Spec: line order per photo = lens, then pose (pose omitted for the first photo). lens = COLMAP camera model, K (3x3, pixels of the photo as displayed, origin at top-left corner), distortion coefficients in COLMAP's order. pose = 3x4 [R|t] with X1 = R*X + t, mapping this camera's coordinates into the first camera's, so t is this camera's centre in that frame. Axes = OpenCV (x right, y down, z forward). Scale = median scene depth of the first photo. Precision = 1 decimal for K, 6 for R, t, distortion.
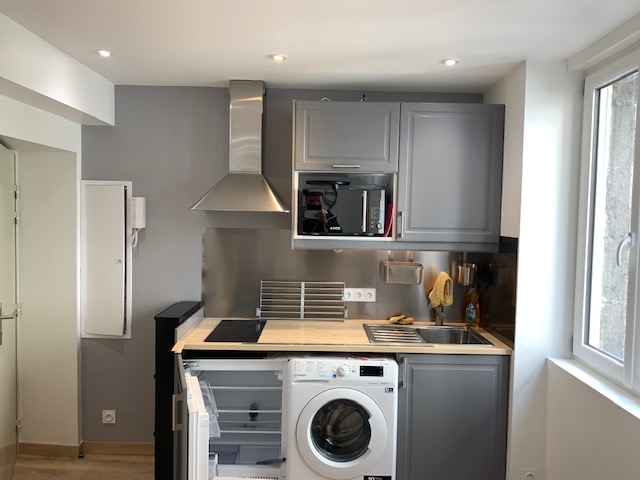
lens RADIAL K [[488.5, 0, 319.6], [0, 488.5, 236.6], [0, 0, 1]] dist [0.001965, -0.000506]
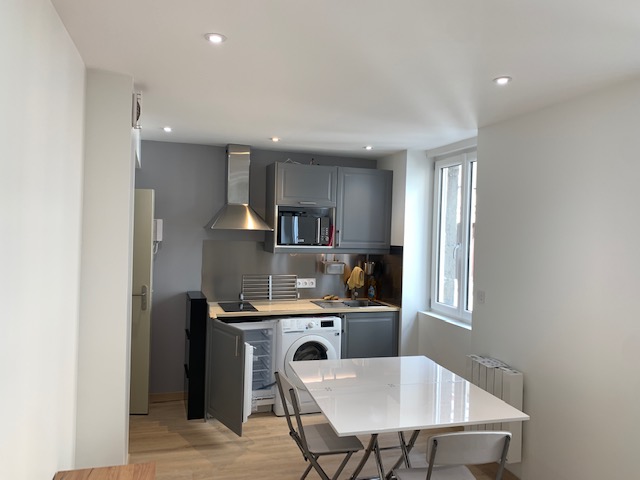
lens RADIAL K [[491.7, 0, 320.0], [0, 491.7, 240.0], [0, 0, 1]] dist [0.170125, -0.435761]
pose [[0.946857, -0.001506, 0.321653, -0.445756], [0.007601, 0.999815, -0.017694, 0.010580], [-0.321566, 0.019199, 0.946692, -0.600057]]
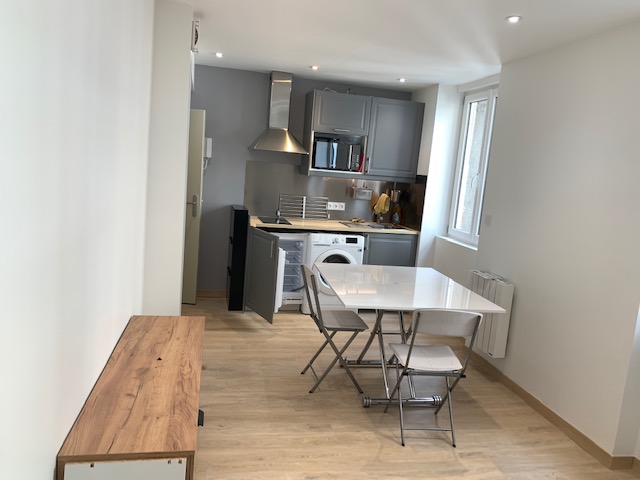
lens RADIAL K [[491.7, 0, 320.0], [0, 491.7, 240.0], [0, 0, 1]] dist [0.170125, -0.435761]
pose [[0.969376, 0.024726, 0.244331, -0.462516], [-0.051674, 0.993181, 0.104504, 0.070159], [-0.240081, -0.113930, 0.964044, -0.798872]]
